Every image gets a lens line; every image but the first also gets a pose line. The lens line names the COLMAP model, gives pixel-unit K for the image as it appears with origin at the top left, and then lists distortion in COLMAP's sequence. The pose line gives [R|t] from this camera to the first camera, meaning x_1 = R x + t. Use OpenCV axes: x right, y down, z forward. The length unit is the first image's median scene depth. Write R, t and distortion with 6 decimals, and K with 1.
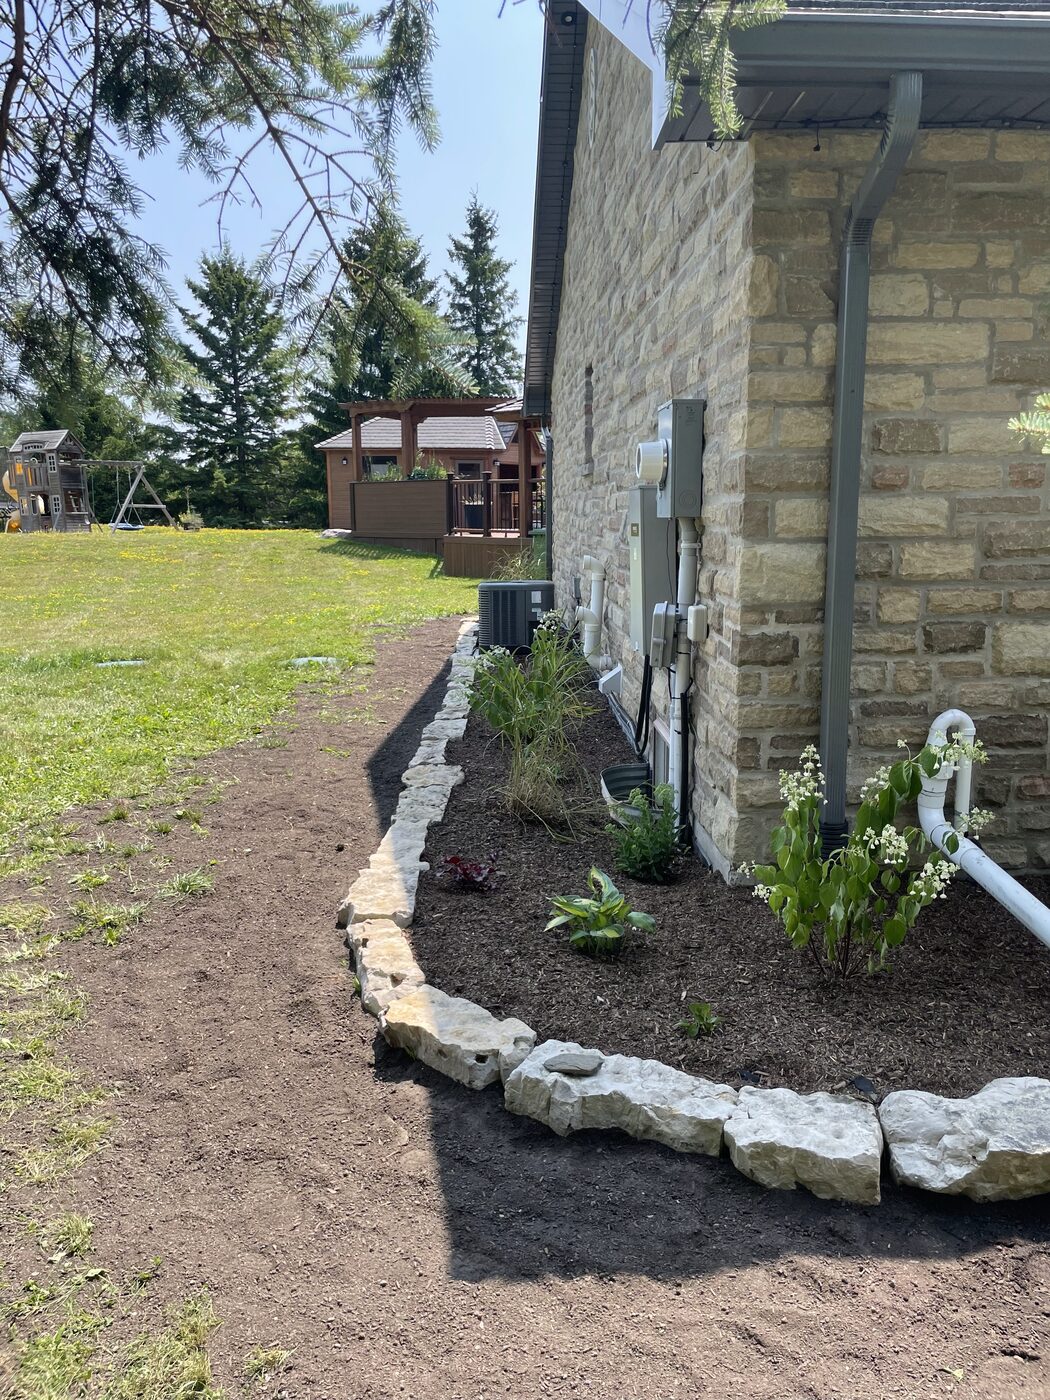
lens RADIAL K [[1052.6, 0, 534.4], [0, 1052.6, 697.5], [0, 0, 1]] dist [0.023250, -0.056604]
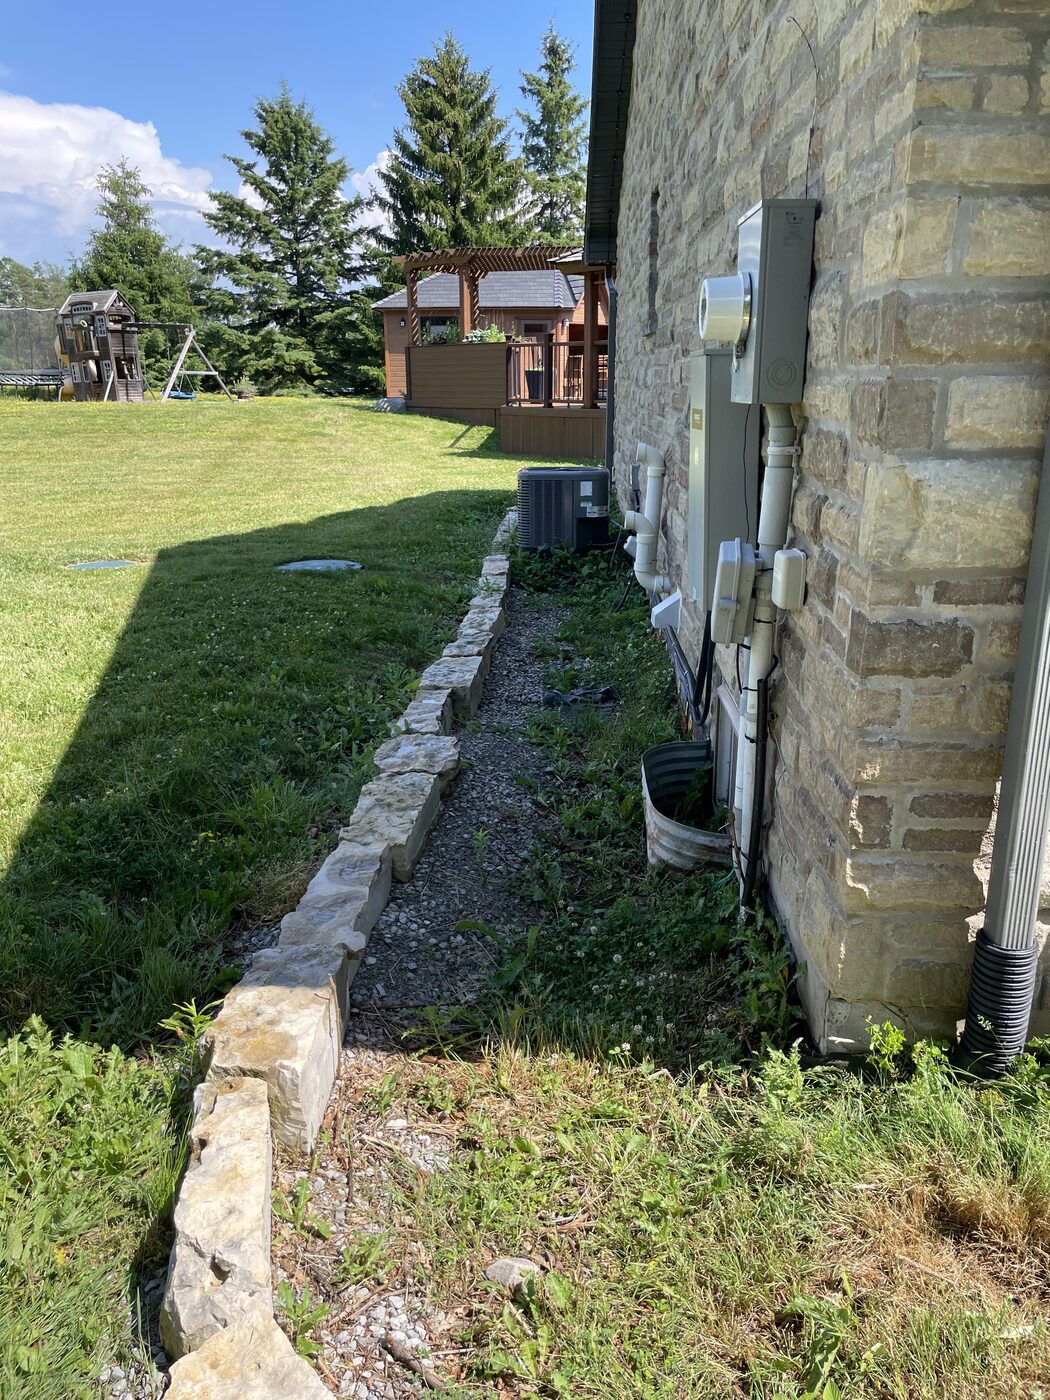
lens RADIAL K [[1052.6, 0, 515.5], [0, 1052.6, 699.4], [0, 0, 1]] dist [0.023250, -0.056604]
pose [[0.996121, 0.022282, -0.085121, 0.030612], [-0.011695, 0.992348, 0.122914, -0.047241], [0.087208, -0.121441, 0.988760, 0.229301]]
